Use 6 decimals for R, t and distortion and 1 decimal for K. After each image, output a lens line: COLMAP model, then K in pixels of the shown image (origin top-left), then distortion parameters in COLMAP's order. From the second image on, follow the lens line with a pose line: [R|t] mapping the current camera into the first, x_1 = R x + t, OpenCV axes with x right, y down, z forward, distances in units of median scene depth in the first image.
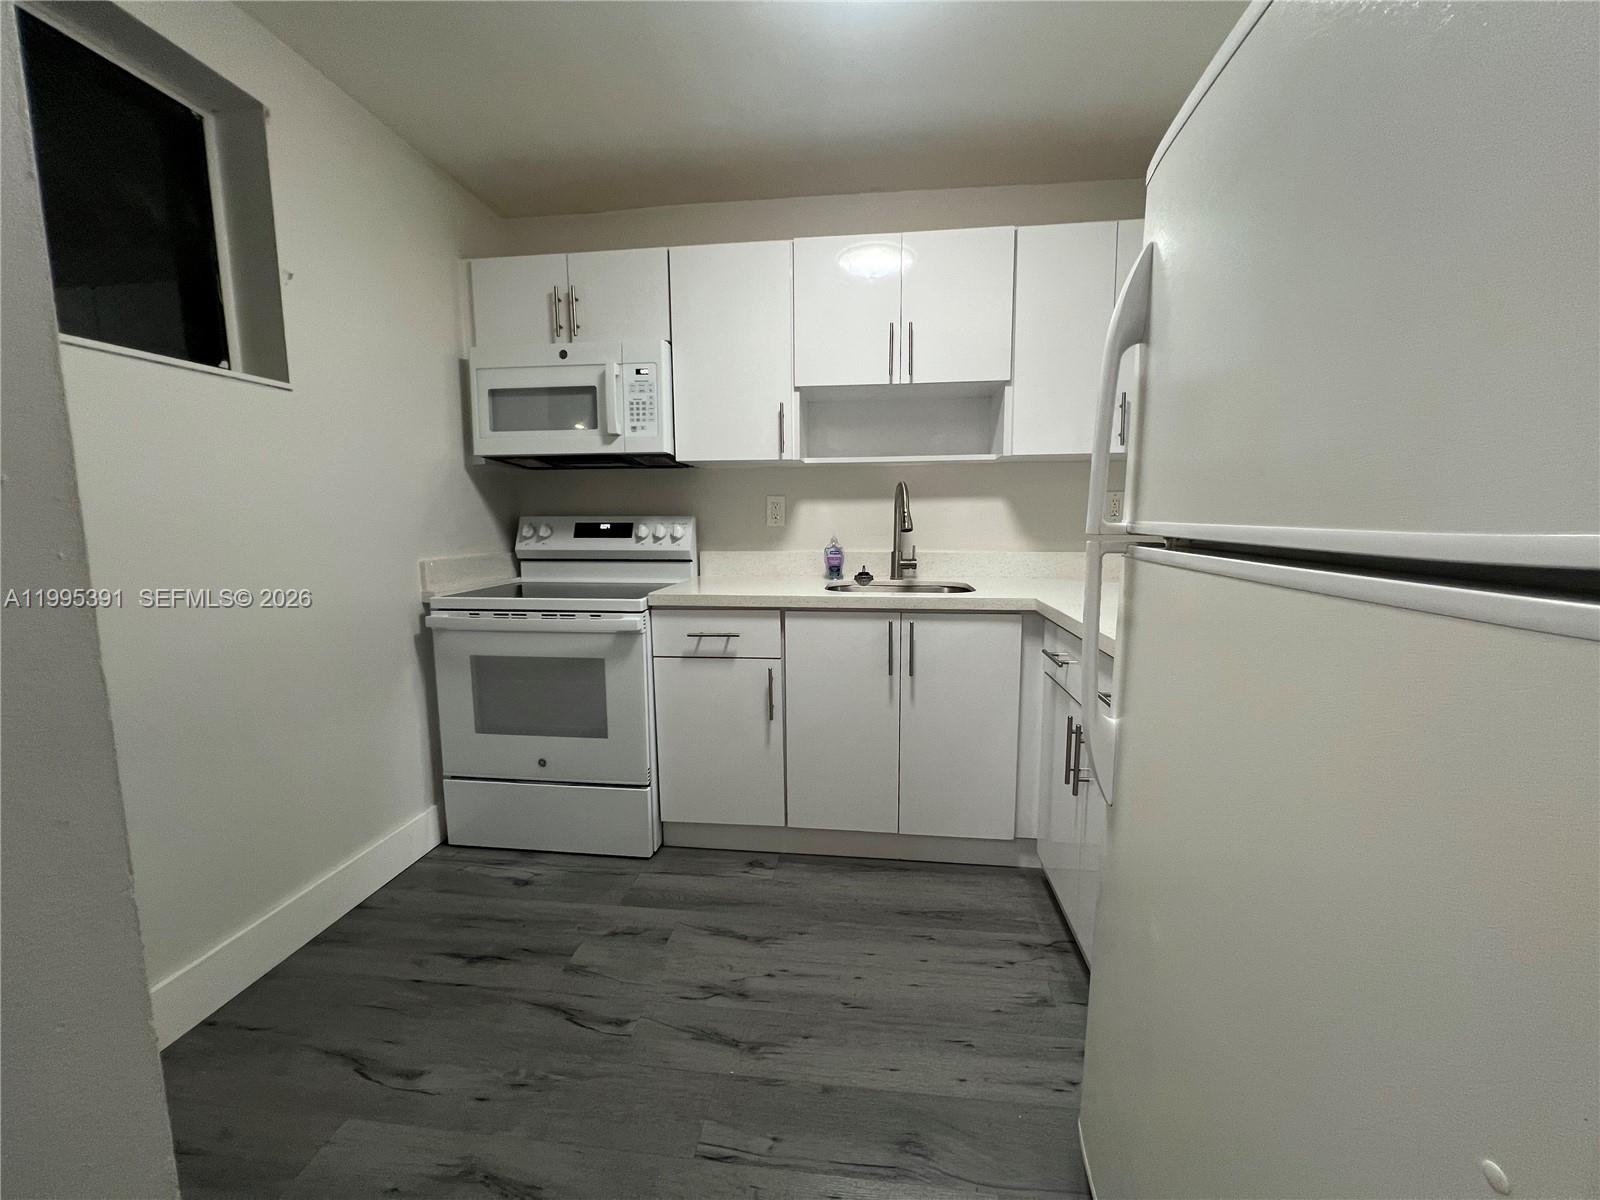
lens RADIAL K [[642.1, 0, 800.0], [0, 642.1, 600.0], [0, 0, 1]] dist [-0.001133, -0.000156]
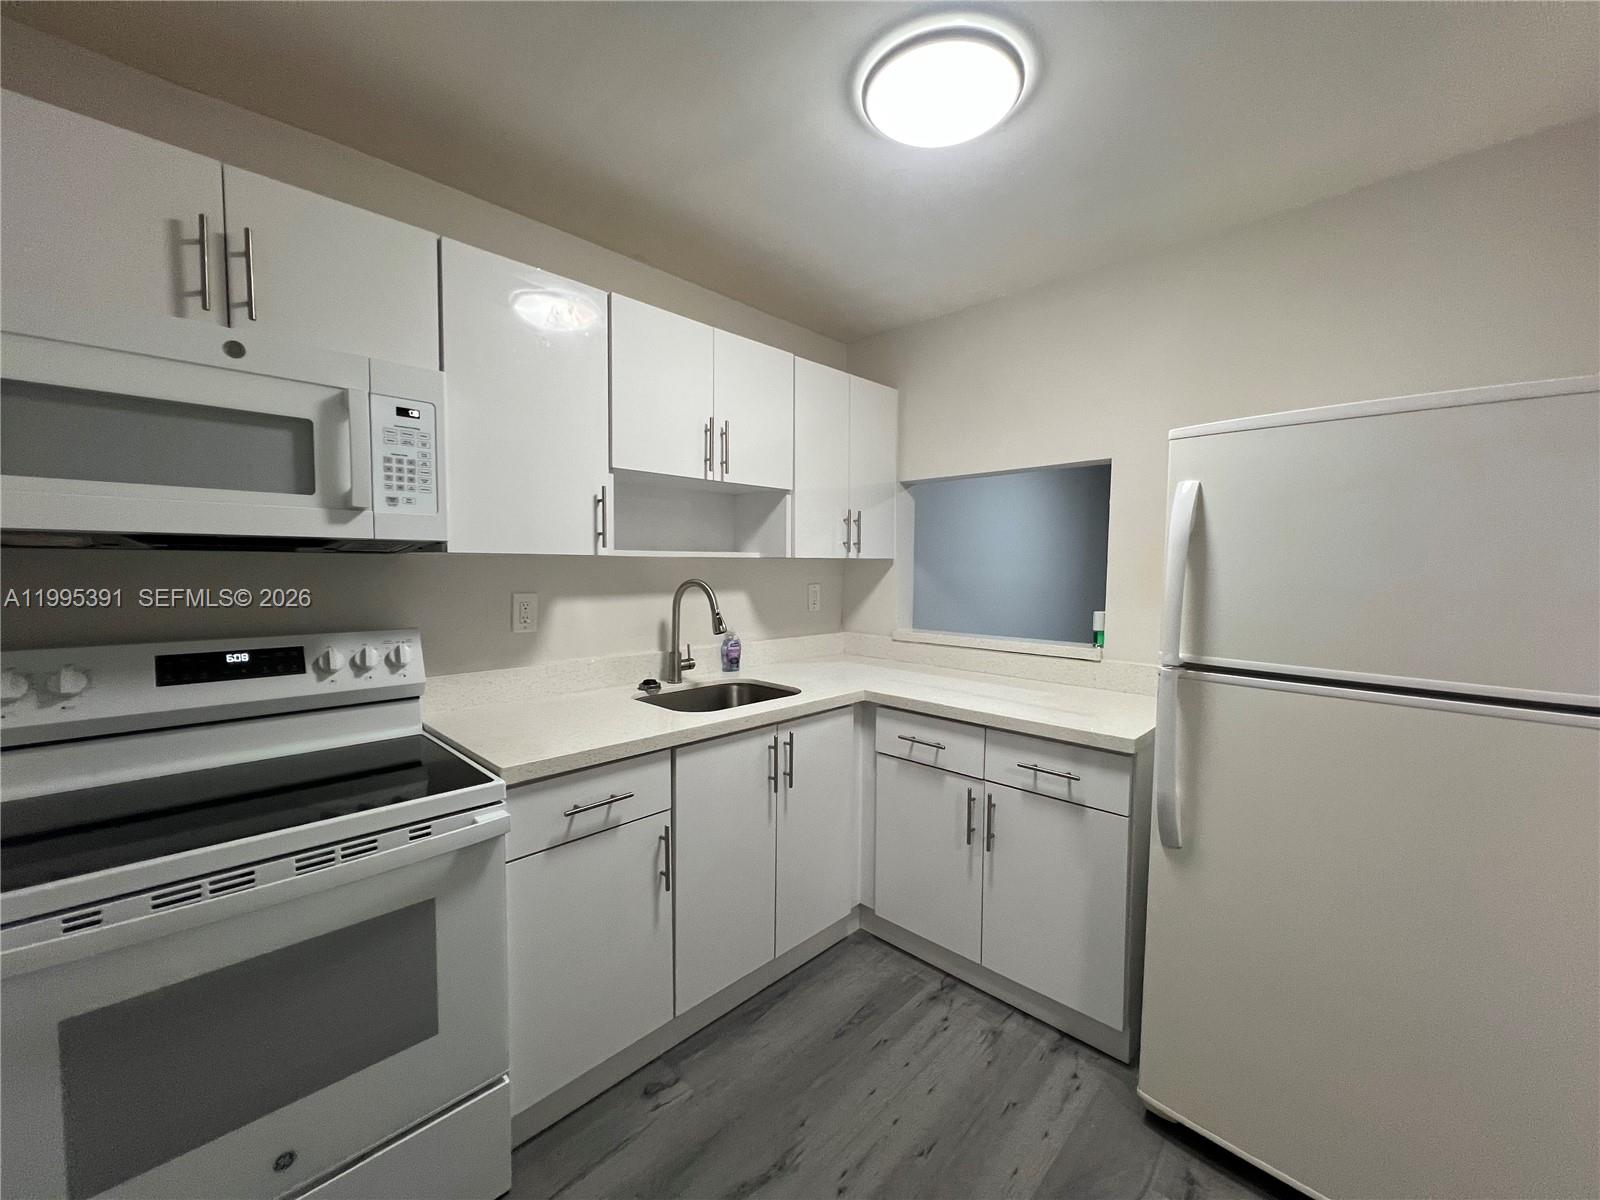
lens RADIAL K [[642.1, 0, 800.0], [0, 642.1, 600.0], [0, 0, 1]] dist [-0.001133, -0.000156]
pose [[0.601689, -0.034740, 0.797975, -0.519228], [0.089349, 0.995711, -0.024022, -0.124525], [-0.793718, 0.085752, 0.602212, 0.334828]]
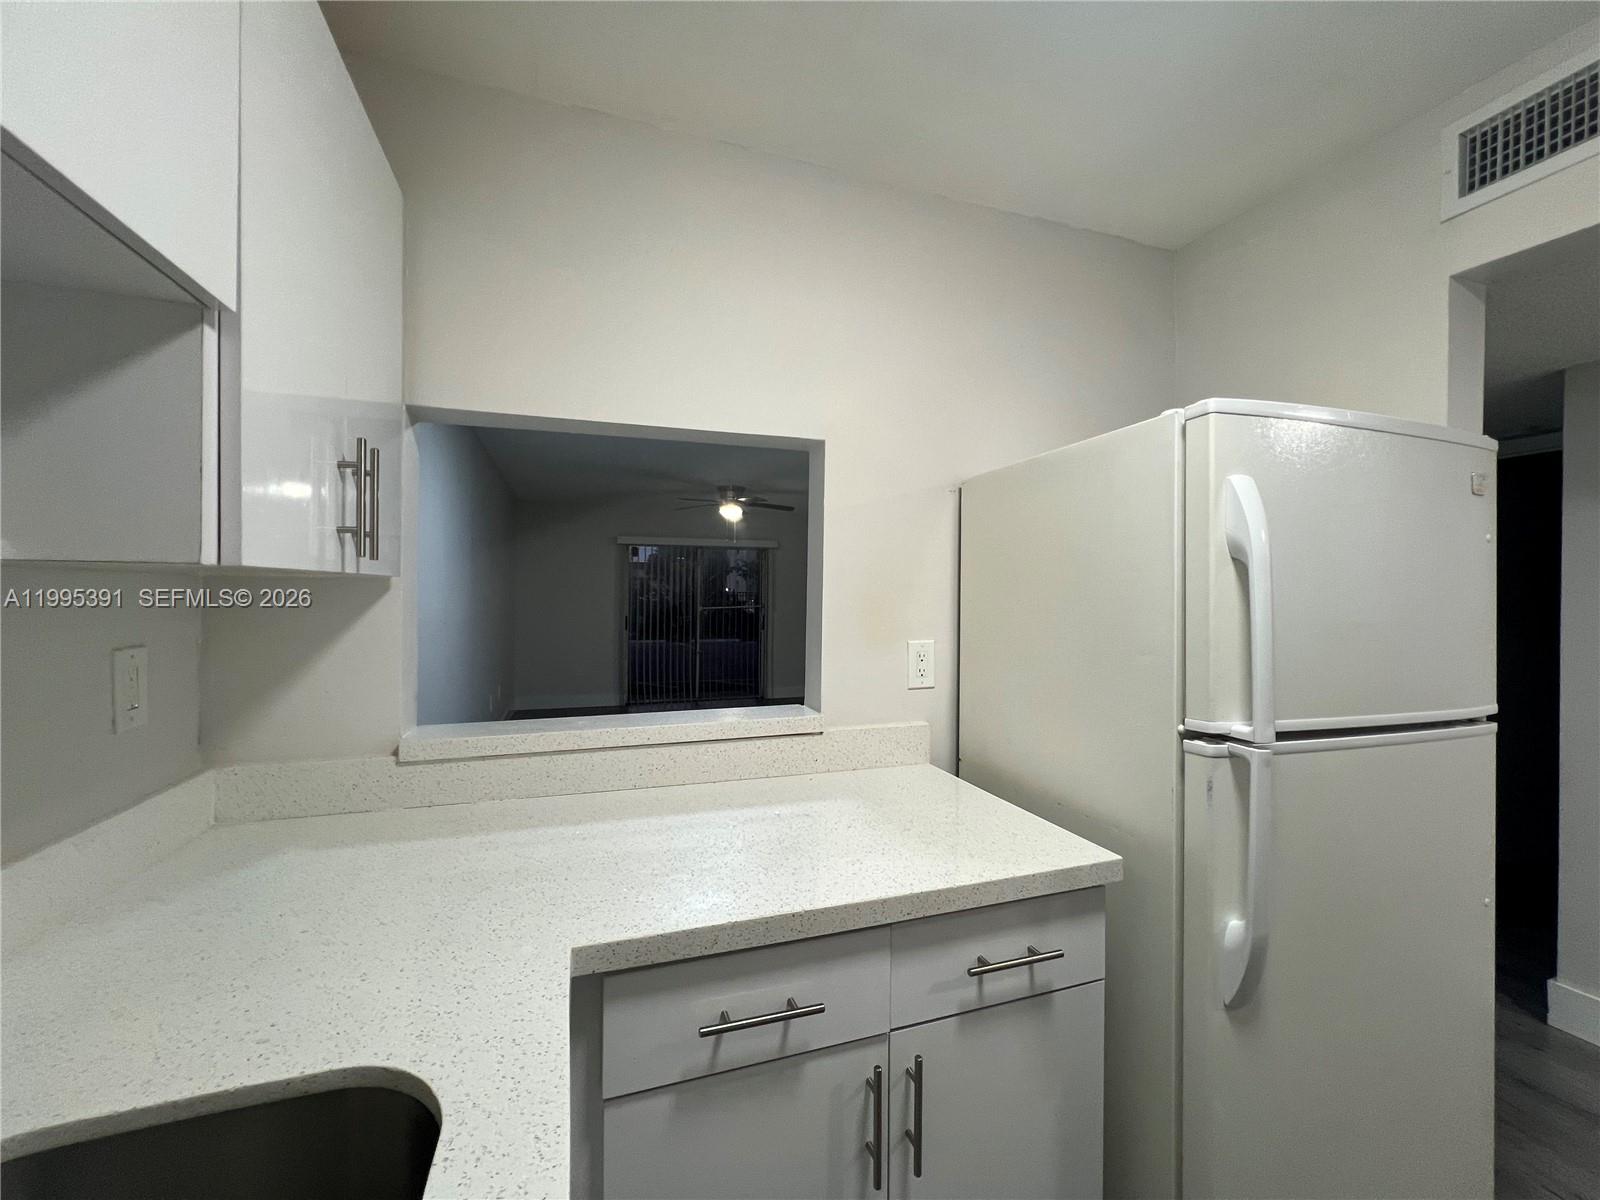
lens RADIAL K [[642.1, 0, 800.0], [0, 642.1, 600.0], [0, 0, 1]] dist [-0.001133, -0.000156]
pose [[-0.441859, -0.006785, 0.897059, -0.045441], [0.105526, 0.992636, 0.059486, -0.194840], [-0.890856, 0.120947, -0.437889, 0.876704]]
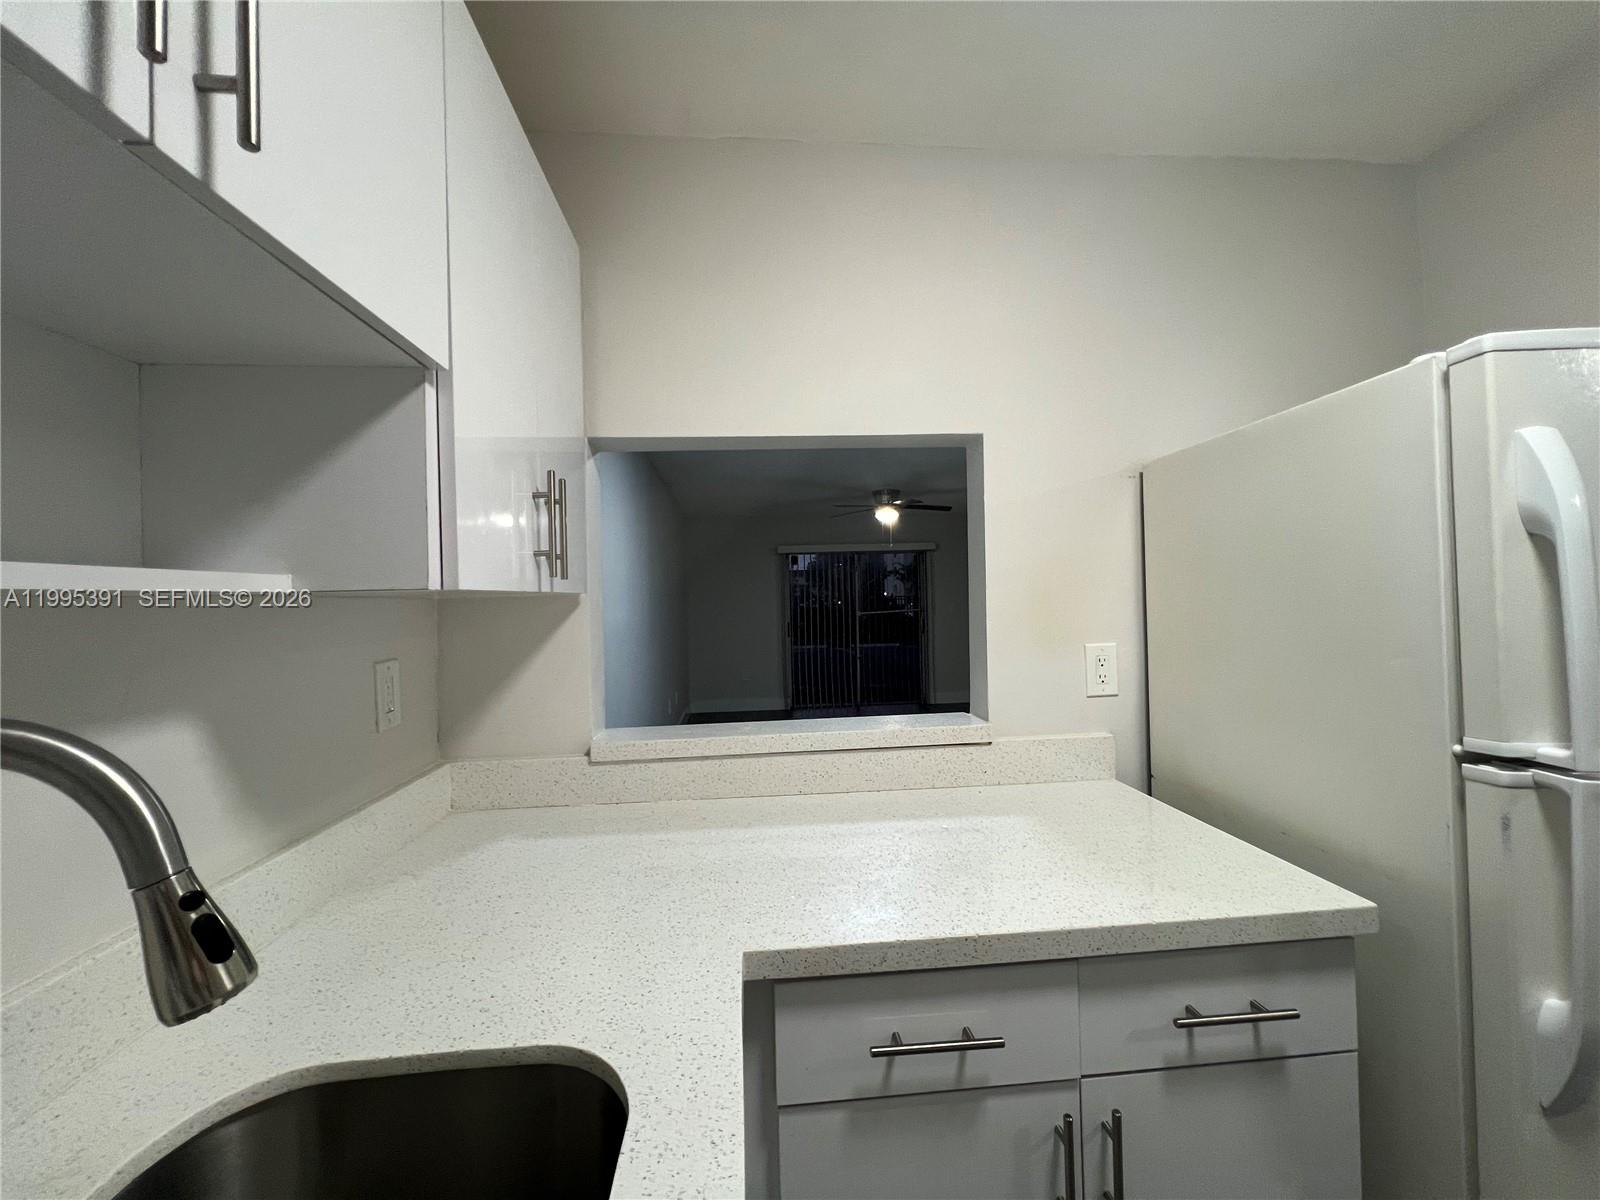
lens RADIAL K [[642.1, 0, 800.0], [0, 642.1, 600.0], [0, 0, 1]] dist [-0.001133, -0.000156]
pose [[-0.210349, 0.009862, 0.977577, -0.035471], [0.147164, 0.988874, 0.021690, -0.195571], [-0.966487, 0.148426, -0.209460, 0.872482]]
